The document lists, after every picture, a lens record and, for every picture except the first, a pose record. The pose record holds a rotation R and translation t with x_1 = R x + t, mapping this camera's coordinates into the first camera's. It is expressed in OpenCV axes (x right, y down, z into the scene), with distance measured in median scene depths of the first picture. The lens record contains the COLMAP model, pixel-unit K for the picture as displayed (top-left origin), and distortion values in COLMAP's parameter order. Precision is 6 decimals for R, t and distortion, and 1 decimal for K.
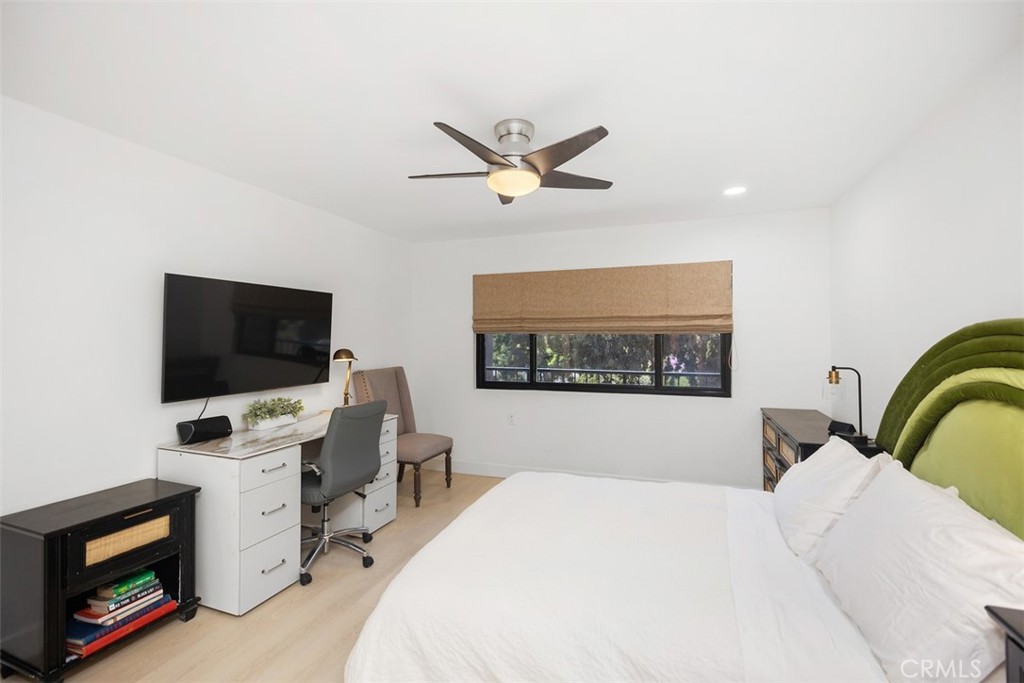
lens RADIAL K [[462.8, 0, 507.1], [0, 462.8, 338.8], [0, 0, 1]] dist [-0.000592, 0.002813]
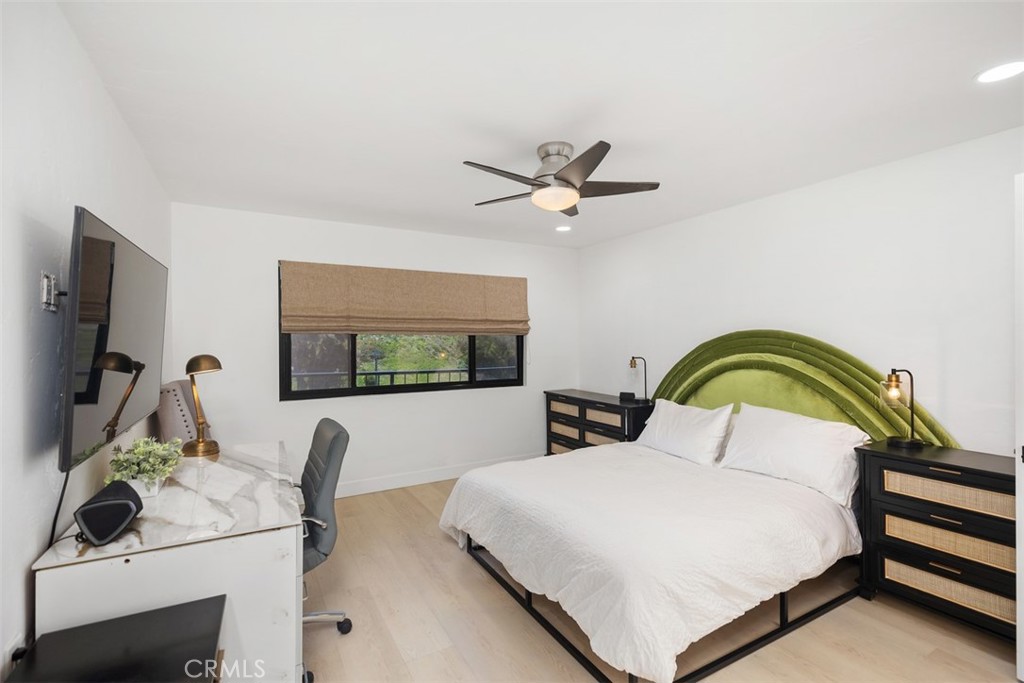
lens RADIAL K [[462.8, 0, 511.1], [0, 462.8, 340.4], [0, 0, 1]] dist [-0.000592, 0.002813]
pose [[0.641966, -0.002462, 0.766729, -0.507838], [-0.000089, 0.999995, 0.003285, -0.001339], [-0.766733, -0.002177, 0.641962, 0.203722]]
